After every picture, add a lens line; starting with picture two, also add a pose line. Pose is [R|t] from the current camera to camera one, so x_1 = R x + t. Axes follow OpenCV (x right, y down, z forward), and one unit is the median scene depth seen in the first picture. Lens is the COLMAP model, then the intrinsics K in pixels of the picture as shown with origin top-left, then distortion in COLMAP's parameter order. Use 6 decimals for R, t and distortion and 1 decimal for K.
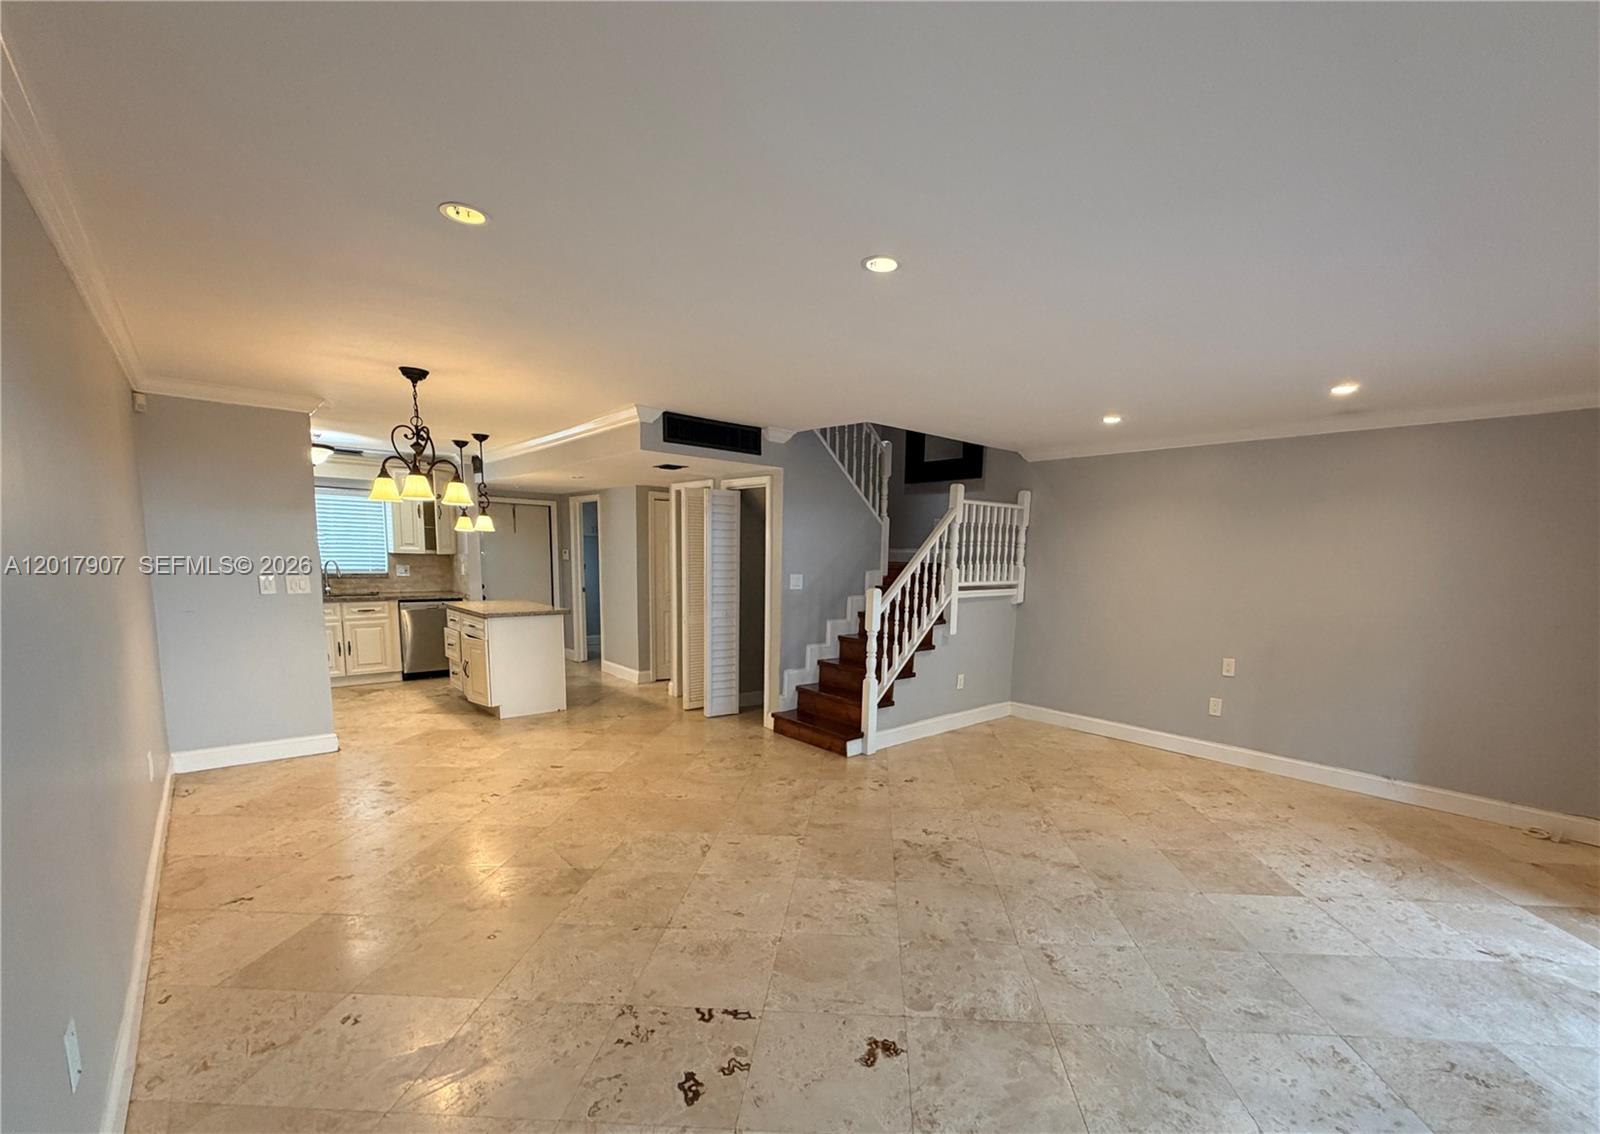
lens RADIAL K [[678.9, 0, 845.3], [0, 678.9, 642.5], [0, 0, 1]] dist [-0.000666, 0.000214]
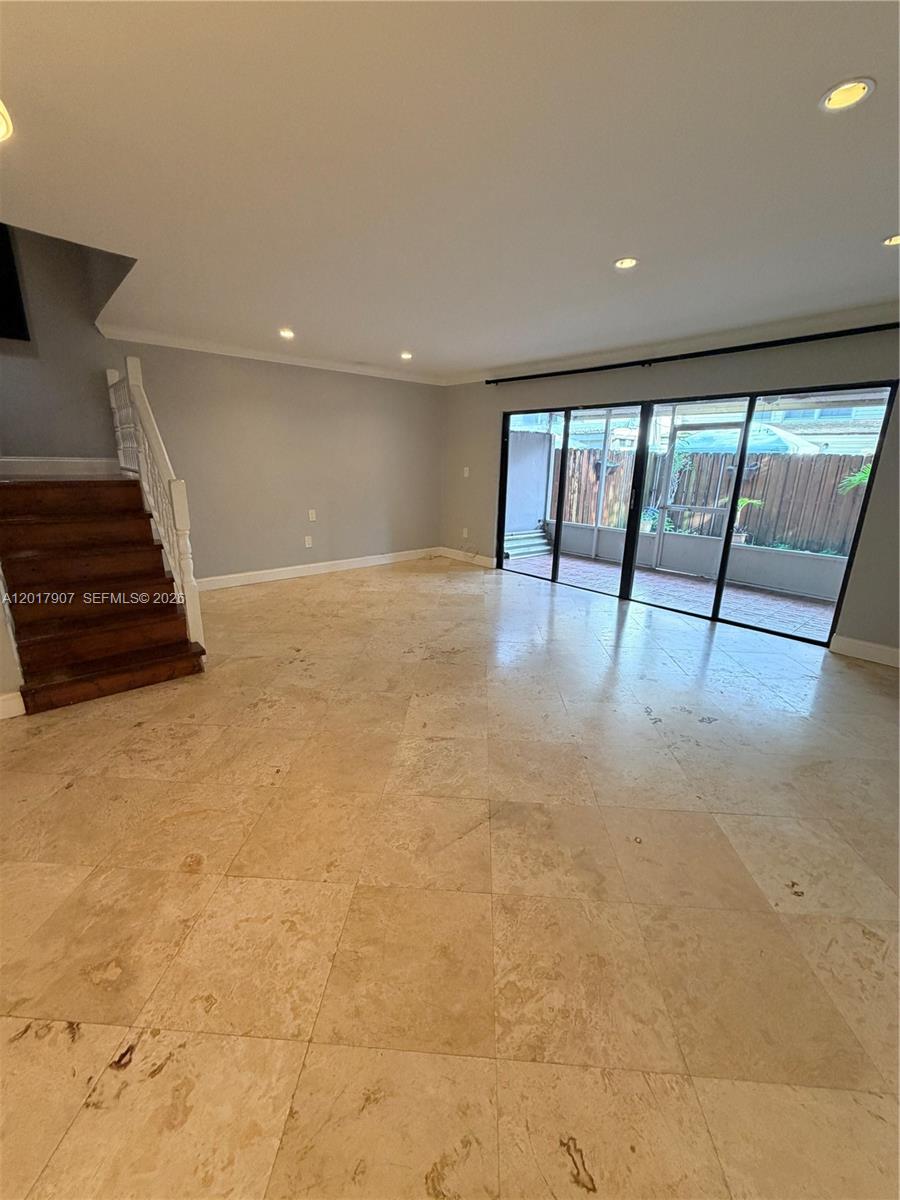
lens RADIAL K [[481.0, 0, 452.4], [0, 481.0, 594.2], [0, 0, 1]] dist [0.001412, 0.000214]
pose [[0.024681, -0.294059, 0.955469, -0.788118], [0.113595, 0.950394, 0.289563, -0.107860], [-0.993221, 0.101390, 0.056860, 0.854449]]
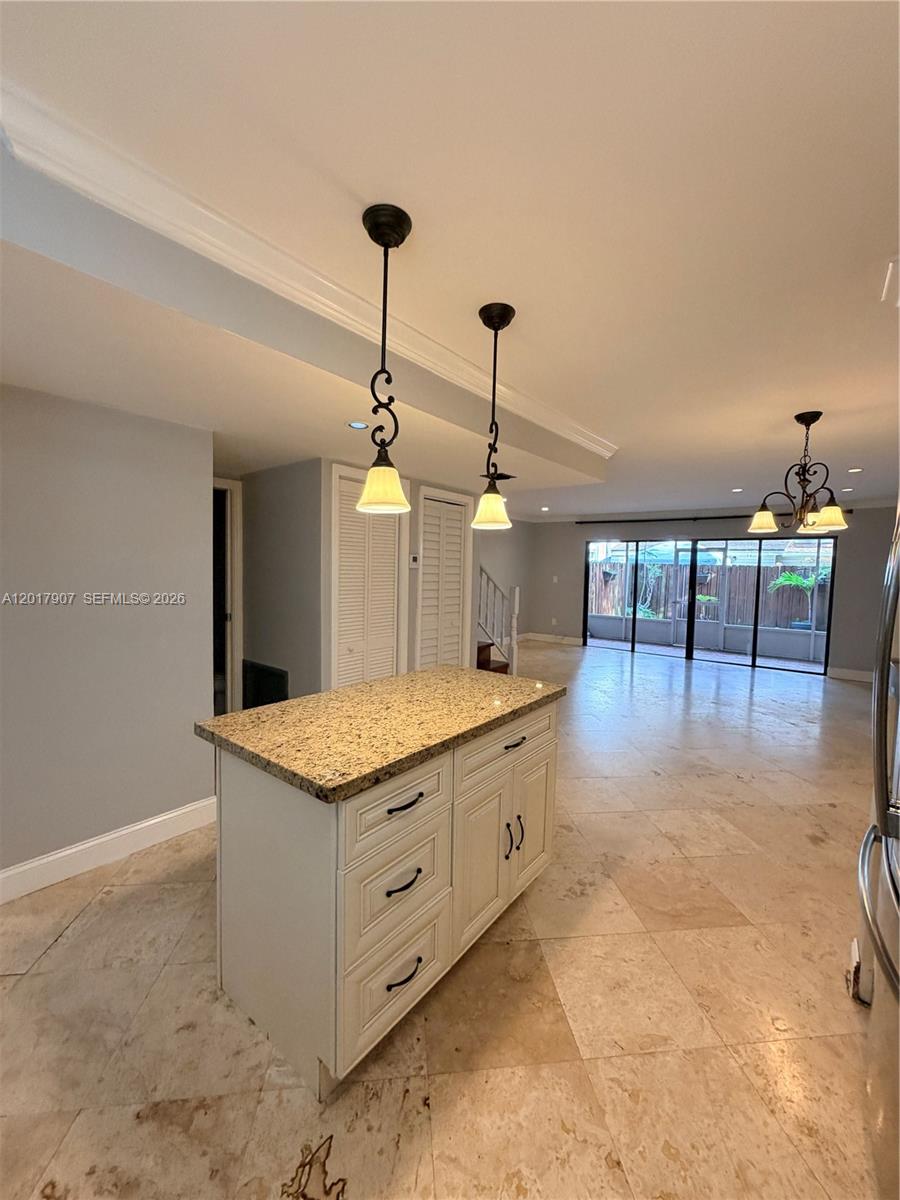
lens RADIAL K [[481.0, 0, 448.6], [0, 481.0, 594.4], [0, 0, 1]] dist [0.001412, 0.000214]
pose [[-0.147041, -0.086228, 0.985365, -1.394345], [0.106917, 0.988971, 0.102499, -0.259312], [-0.983335, 0.120424, -0.136200, 1.765339]]
